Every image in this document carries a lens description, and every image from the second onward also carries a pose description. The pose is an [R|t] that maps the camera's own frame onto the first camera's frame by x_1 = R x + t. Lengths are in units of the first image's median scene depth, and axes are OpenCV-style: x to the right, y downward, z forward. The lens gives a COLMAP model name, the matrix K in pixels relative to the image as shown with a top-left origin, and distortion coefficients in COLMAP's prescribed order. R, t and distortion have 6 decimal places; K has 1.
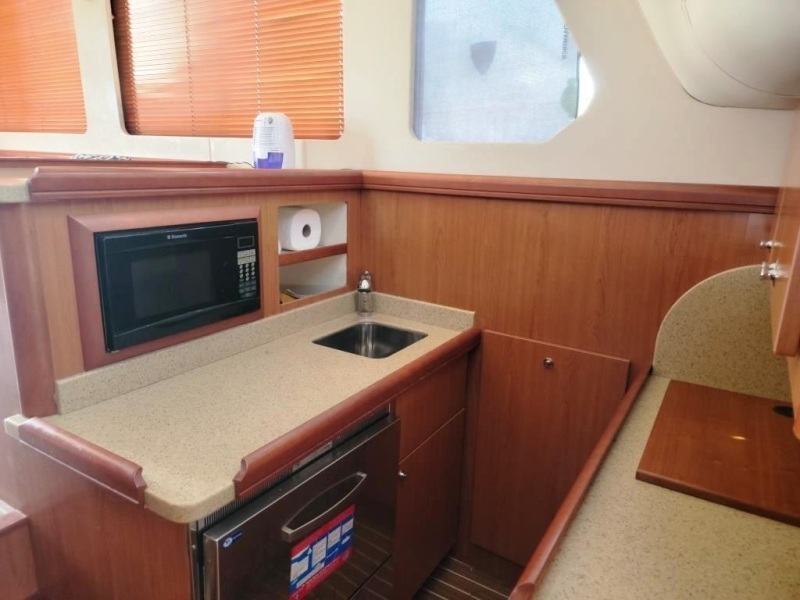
lens RADIAL K [[559.6, 0, 391.8], [0, 559.6, 299.2], [0, 0, 1]] dist [0.062600, -0.035852]
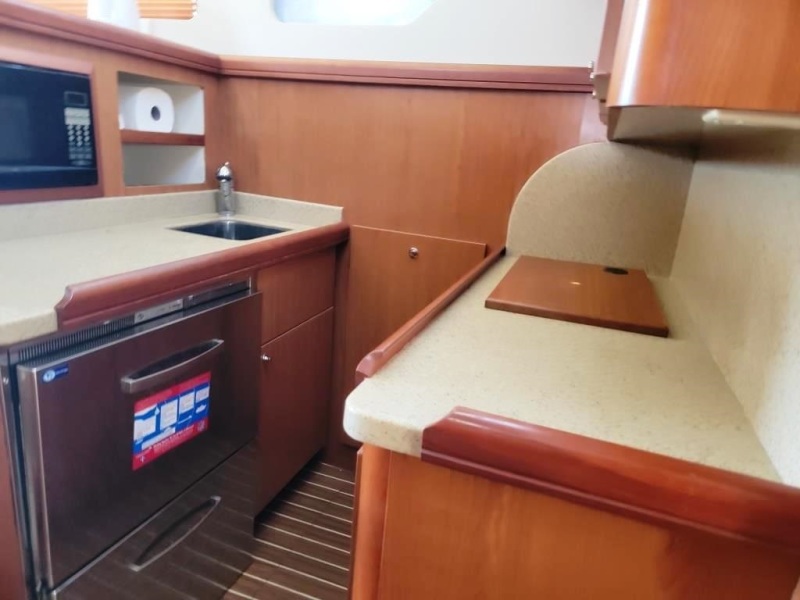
lens RADIAL K [[559.6, 0, 401.4], [0, 559.6, 298.5], [0, 0, 1]] dist [0.062600, -0.035852]
pose [[0.973743, -0.010682, 0.227401, 0.026423], [0.002227, 0.999298, 0.037404, 0.171461], [-0.227640, -0.035915, 0.973083, 0.011896]]
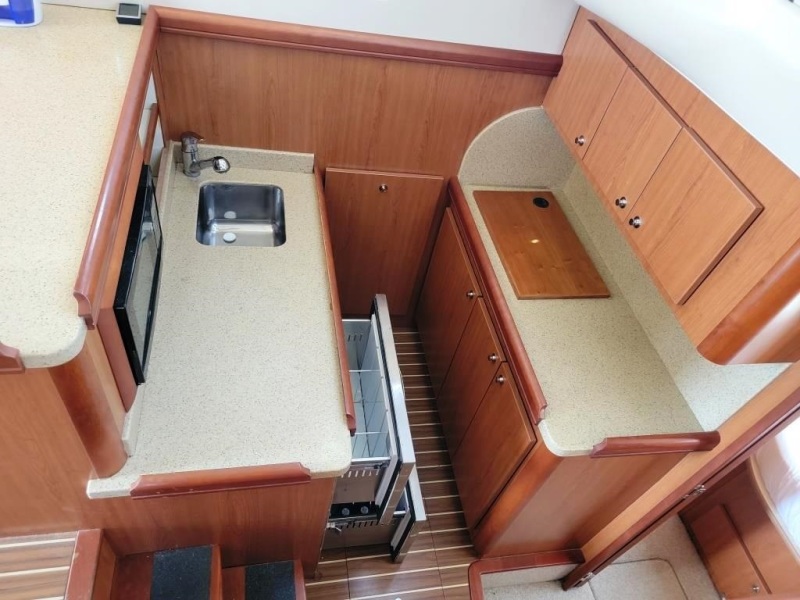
lens RADIAL K [[559.6, 0, 395.8], [0, 559.6, 299.9], [0, 0, 1]] dist [0.062600, -0.035852]
pose [[0.741765, -0.420980, 0.522074, -0.488806], [0.017284, 0.790188, 0.612620, -0.486871], [-0.670438, -0.445397, 0.593410, 0.151056]]
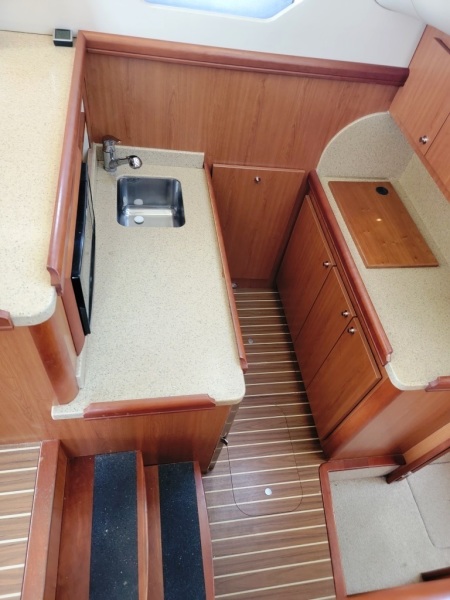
lens RADIAL K [[419.7, 0, 234.8], [0, 419.7, 299.5], [0, 0, 1]] dist [0.062600, -0.035852]
pose [[0.754102, -0.460579, 0.468185, -0.518574], [0.030661, 0.736786, 0.675430, -0.477354], [-0.656041, -0.494988, 0.569734, 0.220544]]
